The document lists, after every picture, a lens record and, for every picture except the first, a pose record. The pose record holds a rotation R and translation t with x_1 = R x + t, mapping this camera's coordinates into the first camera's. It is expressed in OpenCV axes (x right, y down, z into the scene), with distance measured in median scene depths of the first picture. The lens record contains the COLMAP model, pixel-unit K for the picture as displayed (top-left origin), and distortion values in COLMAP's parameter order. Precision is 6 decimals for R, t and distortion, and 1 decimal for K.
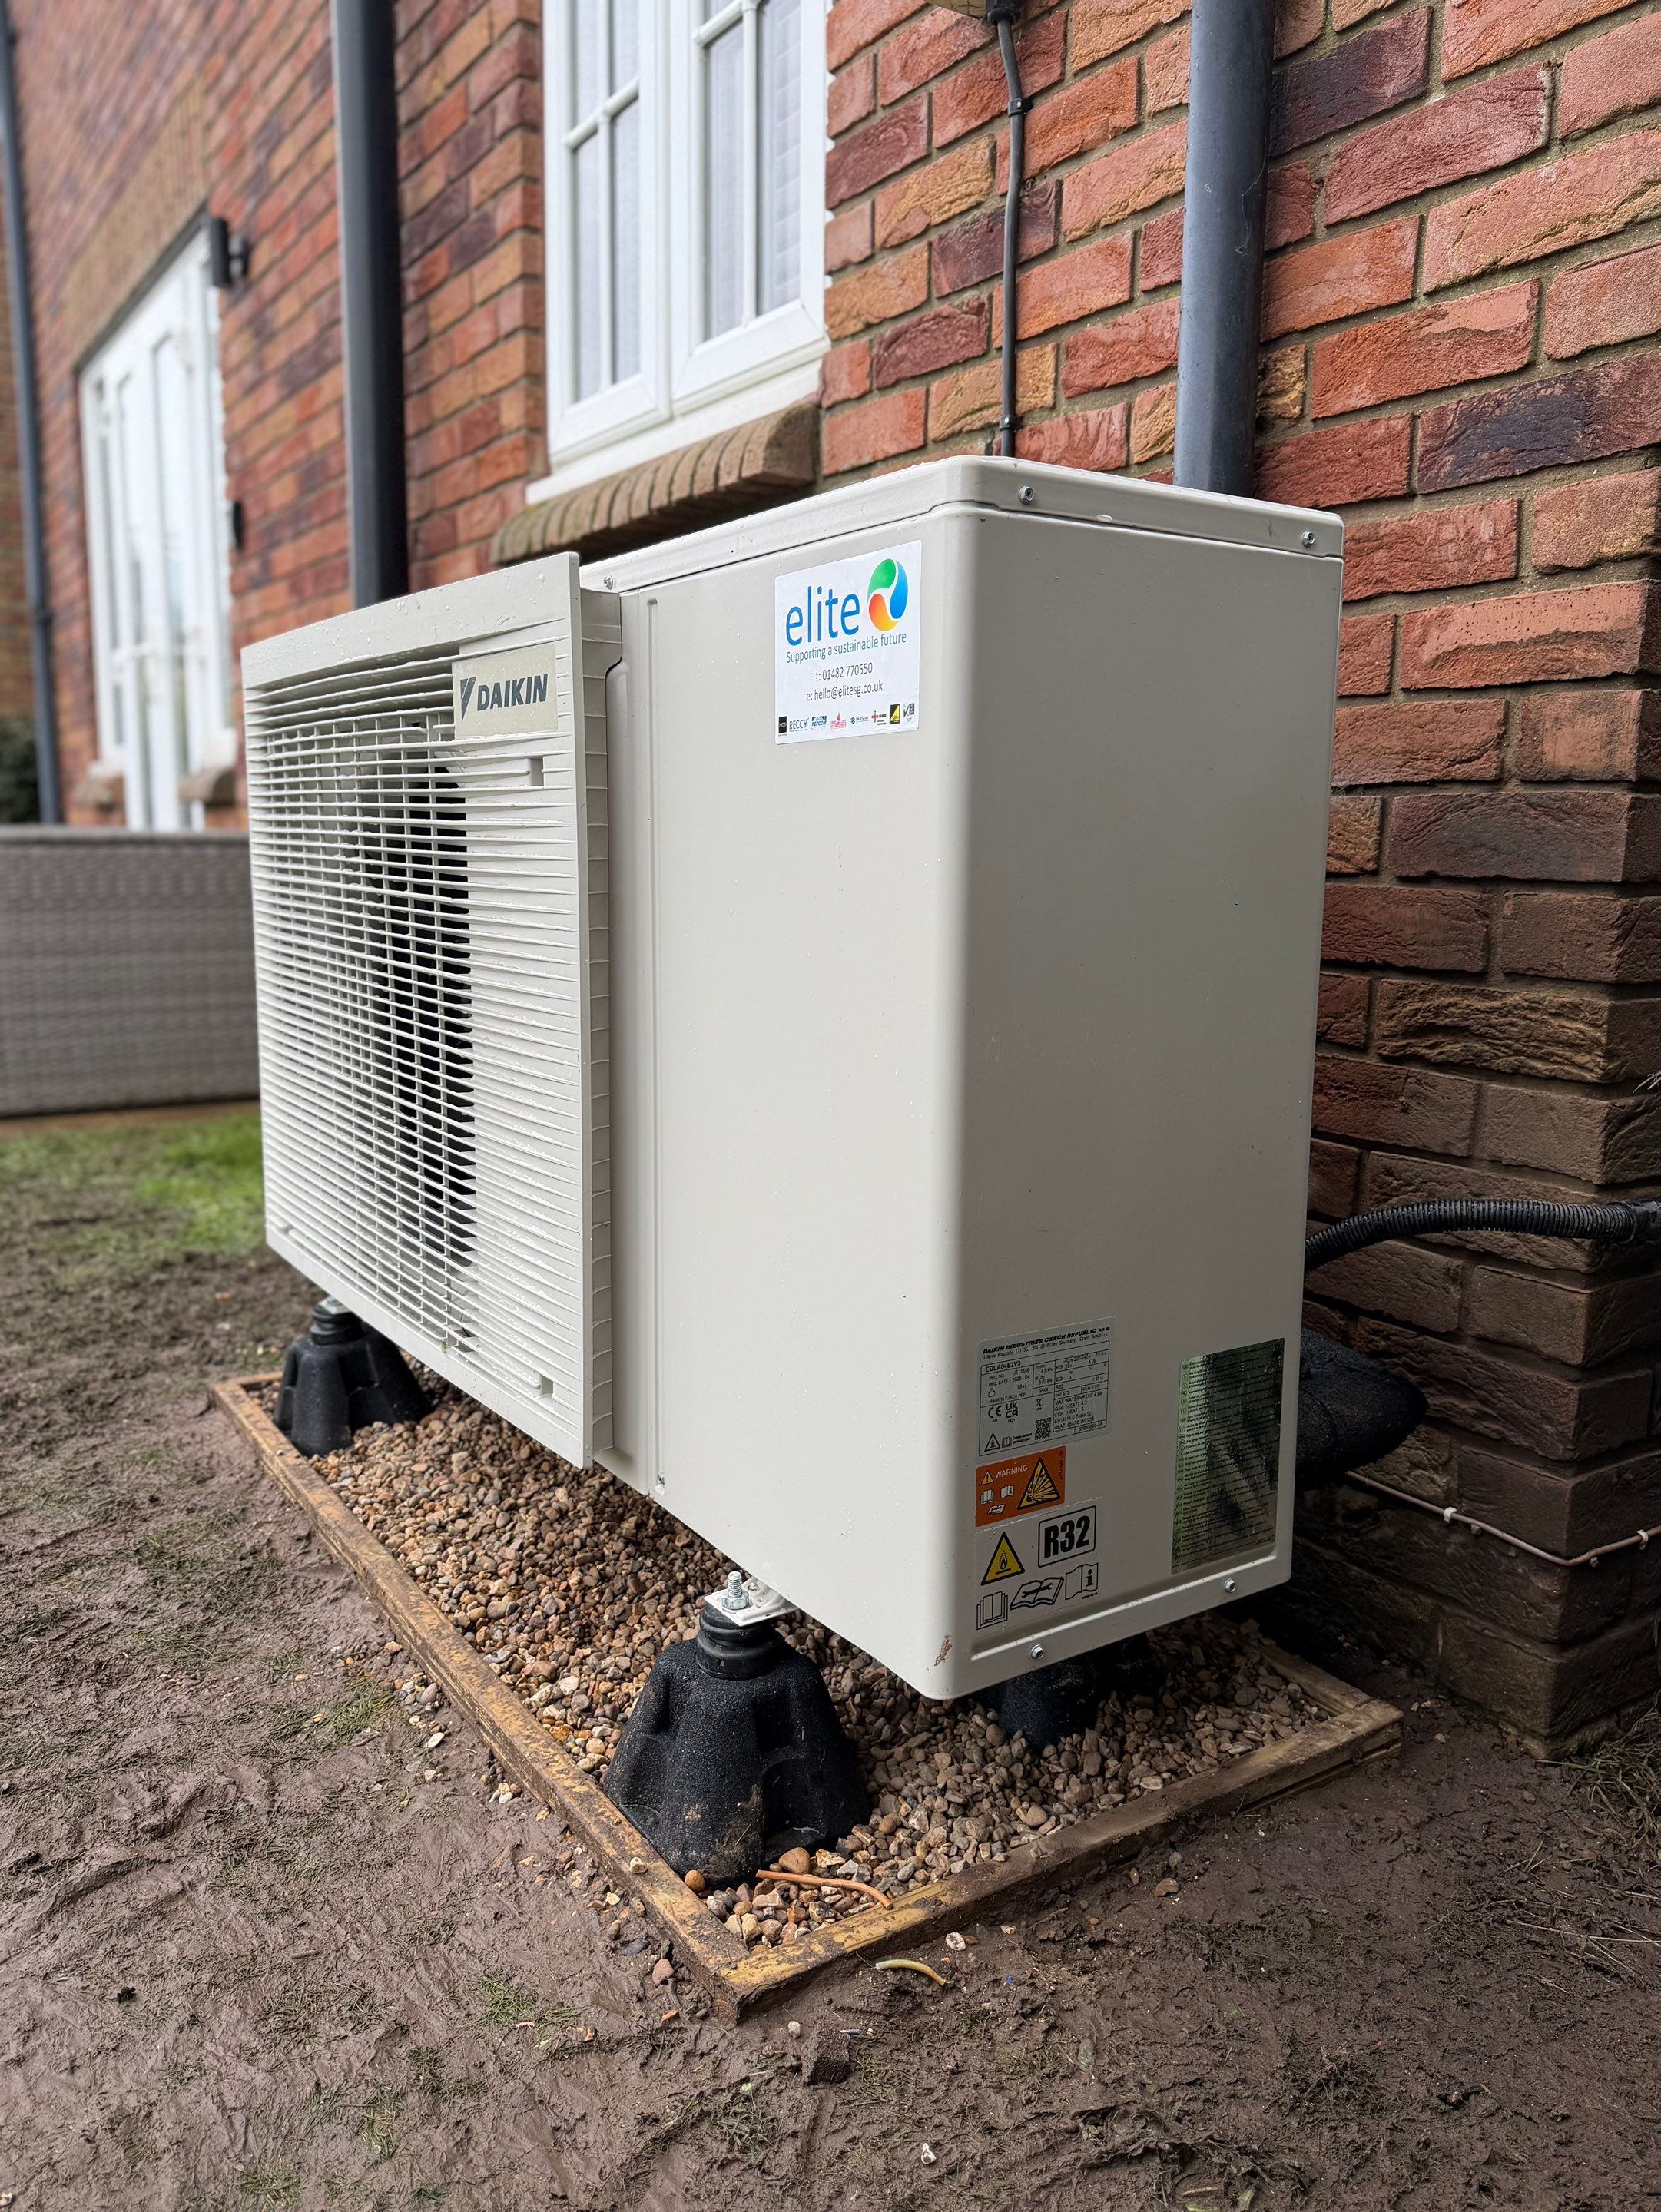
lens RADIAL K [[1589.6, 0, 830.5], [0, 1589.6, 1106.0], [0, 0, 1]] dist [-0.037582, -0.001483]
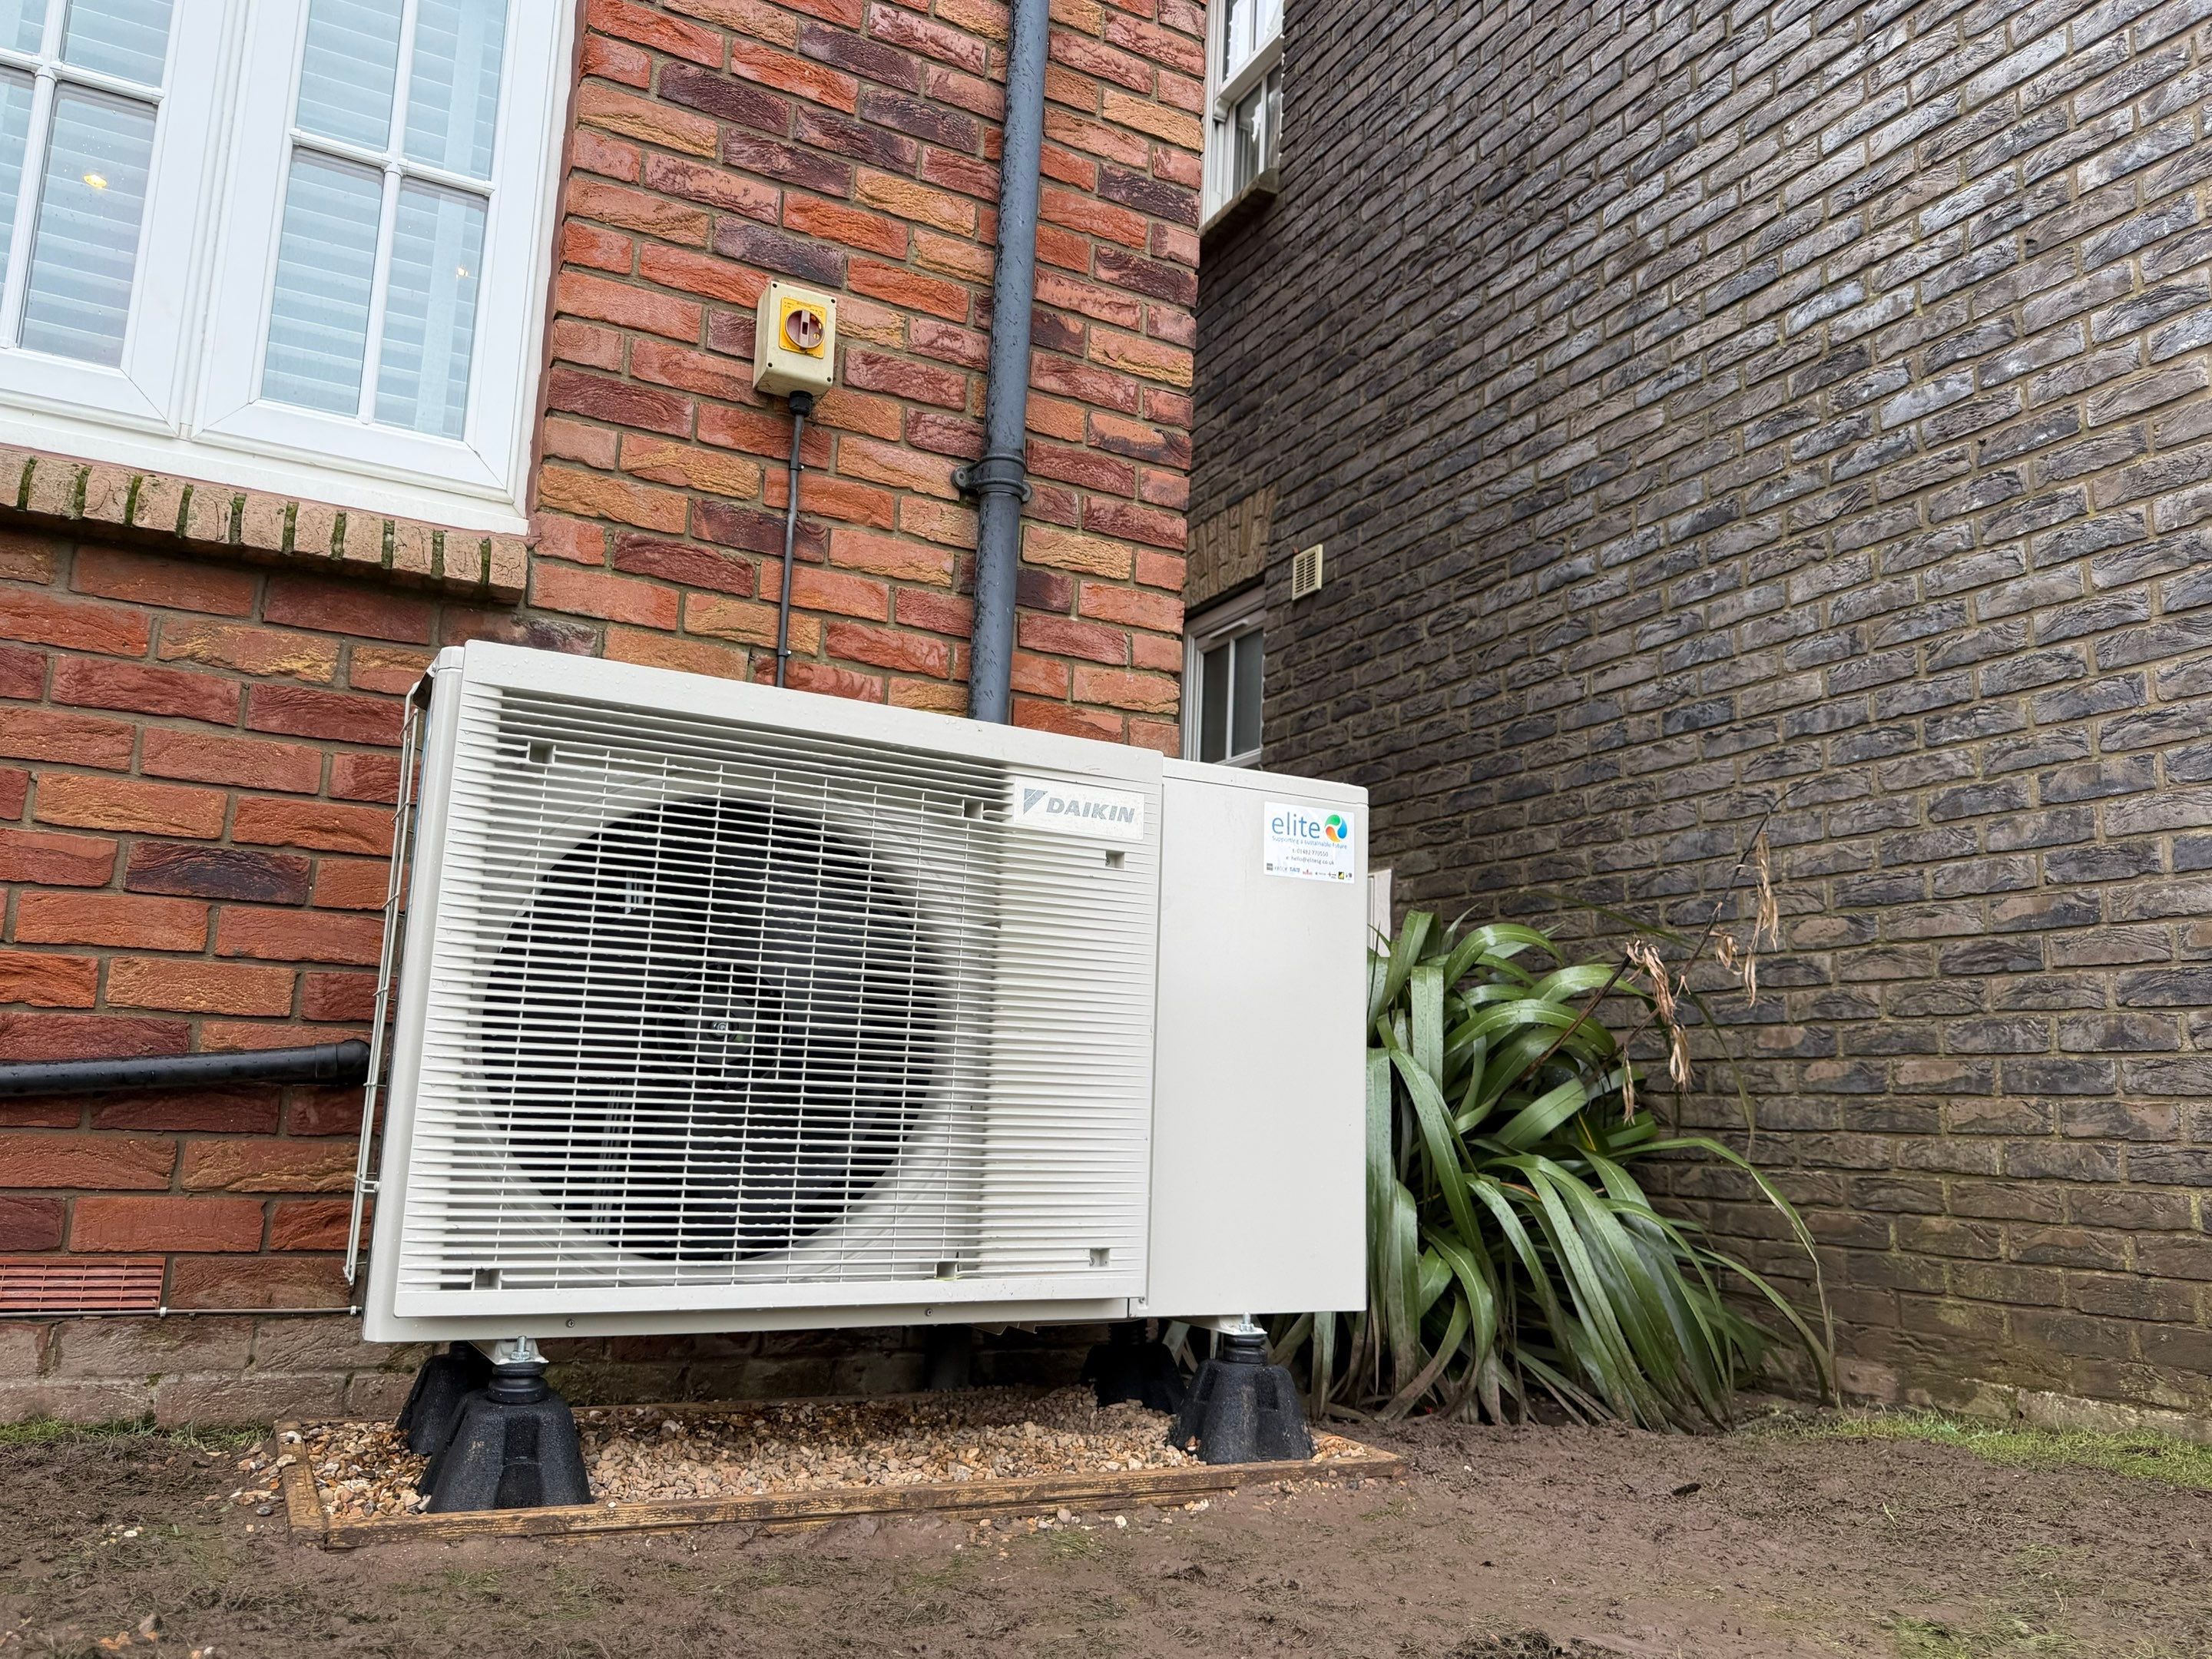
lens RADIAL K [[1589.4, 0, 1106.0], [0, 1589.4, 829.5], [0, 0, 1]] dist [-0.037582, -0.001483]
pose [[0.064635, 0.164068, 0.984329, -1.435743], [0.149834, 0.973614, -0.172120, 0.035173], [-0.986596, 0.158611, 0.038346, 0.731194]]
